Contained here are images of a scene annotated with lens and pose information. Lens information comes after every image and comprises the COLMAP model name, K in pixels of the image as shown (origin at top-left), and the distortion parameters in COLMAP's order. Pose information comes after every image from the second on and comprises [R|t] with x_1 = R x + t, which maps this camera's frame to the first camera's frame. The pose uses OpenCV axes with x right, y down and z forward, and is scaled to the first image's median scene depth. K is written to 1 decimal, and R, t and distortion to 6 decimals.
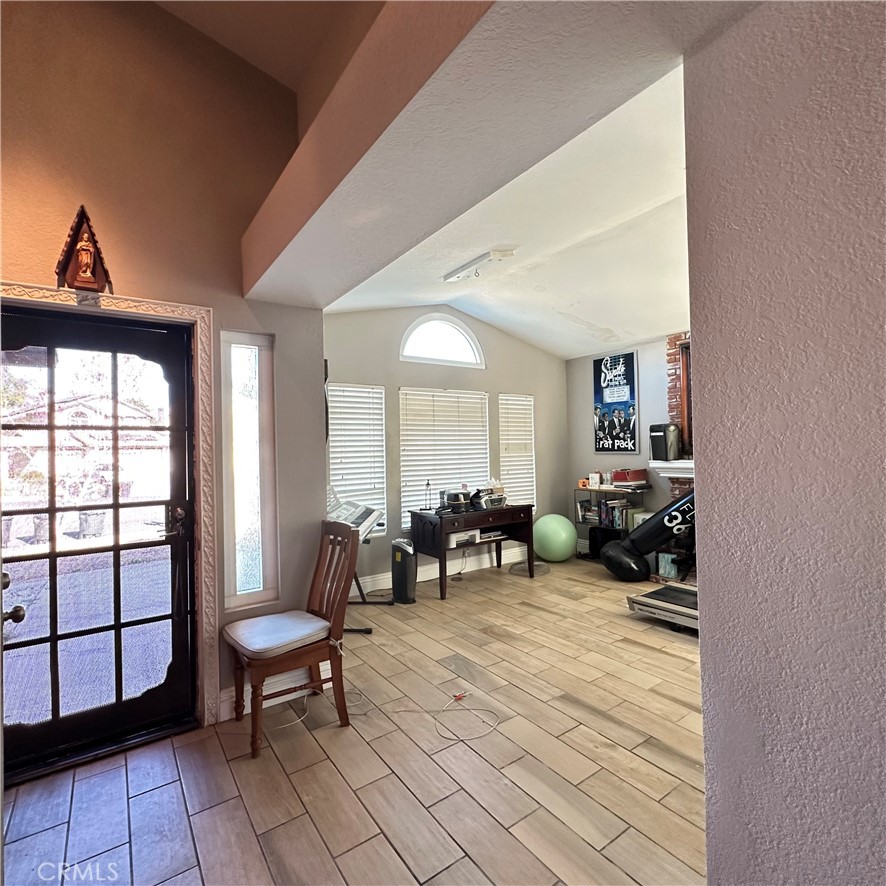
lens RADIAL K [[472.1, 0, 442.0], [0, 472.1, 443.6], [0, 0, 1]] dist [-0.002563, 0.000231]
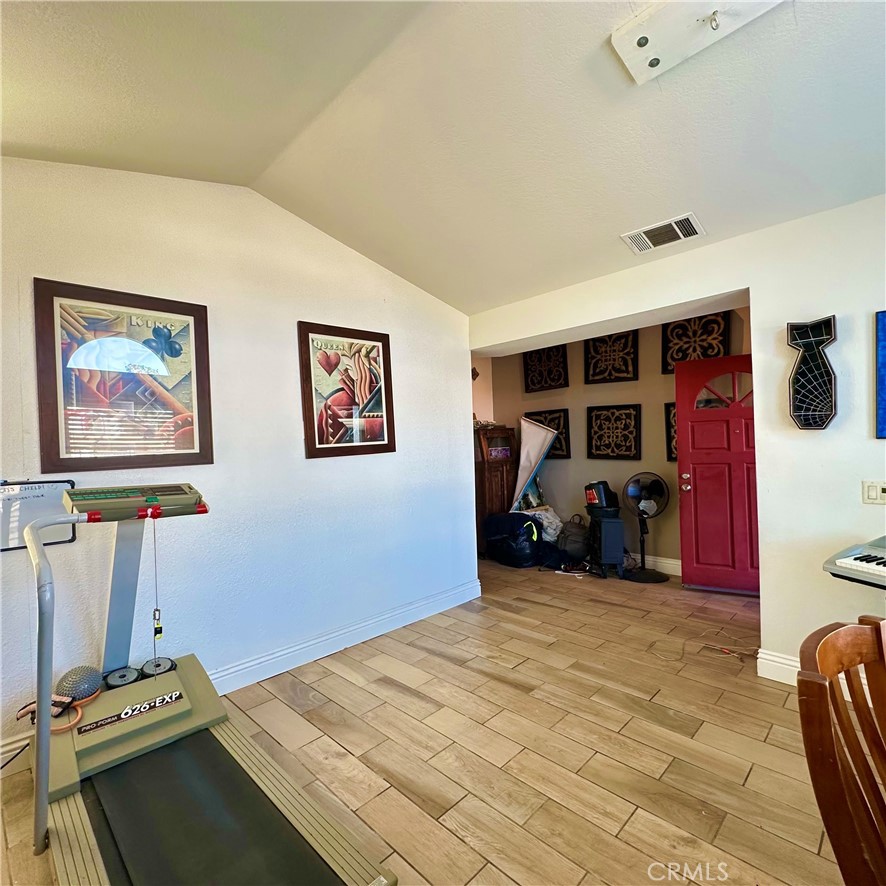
lens RADIAL K [[472.1, 0, 442.0], [0, 472.1, 443.6], [0, 0, 1]] dist [-0.002563, 0.000231]
pose [[-0.984458, 0.053659, -0.167223, 0.316561], [0.056081, 0.998378, -0.009795, 0.004629], [0.166426, -0.019021, -0.985870, 1.073194]]
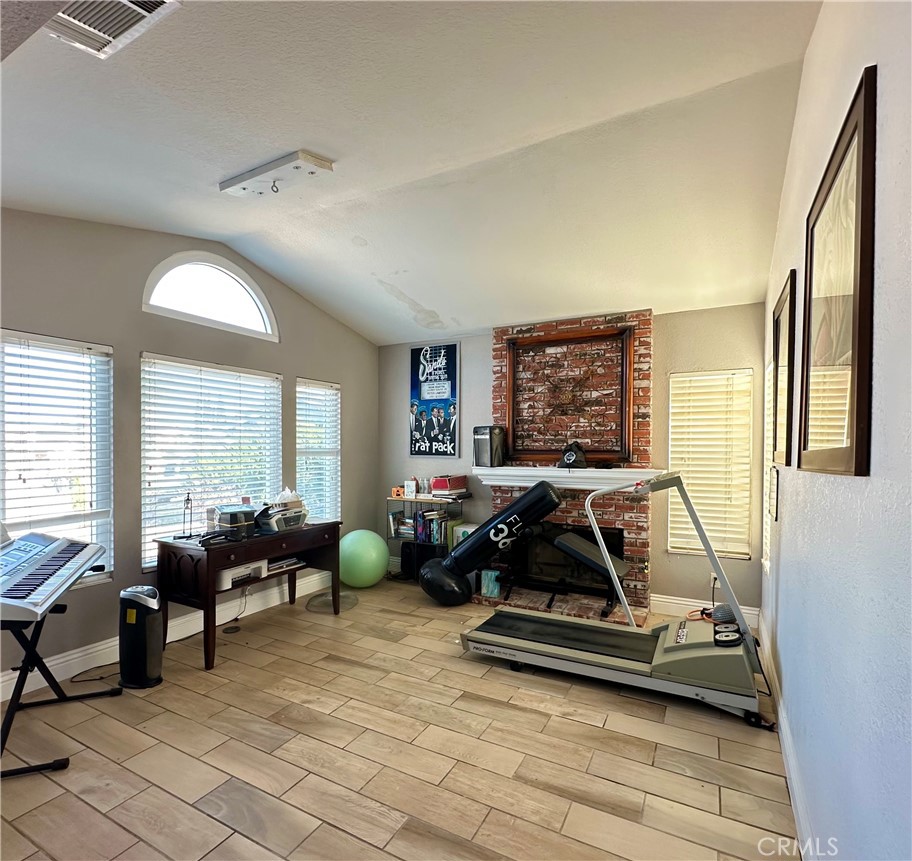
lens RADIAL K [[486.4, 0, 457.3], [0, 486.4, 455.5], [0, 0, 1]] dist [0.001729, -0.000291]
pose [[0.893607, 0.016786, 0.448536, 0.001727], [-0.027572, 0.999466, 0.017526, -0.000440], [-0.448003, -0.028028, 0.893593, 0.201115]]
